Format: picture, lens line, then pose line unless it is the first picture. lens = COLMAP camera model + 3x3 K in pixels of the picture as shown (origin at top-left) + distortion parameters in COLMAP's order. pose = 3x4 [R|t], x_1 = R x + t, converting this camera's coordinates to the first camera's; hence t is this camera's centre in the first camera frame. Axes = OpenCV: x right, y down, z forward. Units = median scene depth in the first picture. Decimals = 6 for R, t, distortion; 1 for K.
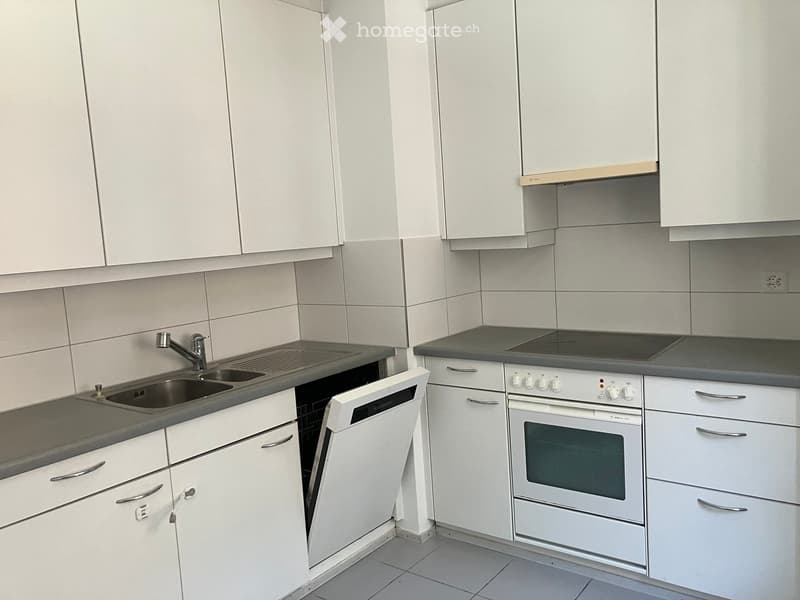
lens RADIAL K [[654.3, 0, 400.0], [0, 654.3, 300.0], [0, 0, 1]] dist [0.071853, -0.164729]
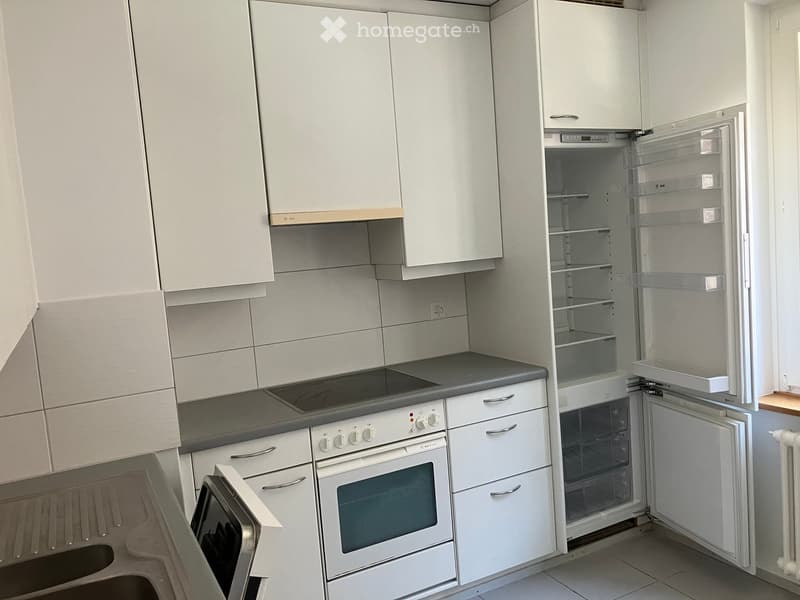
lens RADIAL K [[654.3, 0, 400.0], [0, 654.3, 300.0], [0, 0, 1]] dist [0.071853, -0.164729]
pose [[0.423839, -0.049929, 0.904360, -0.602178], [0.151878, 0.988259, -0.016619, -0.038868], [-0.892913, 0.144396, 0.426446, 0.545022]]
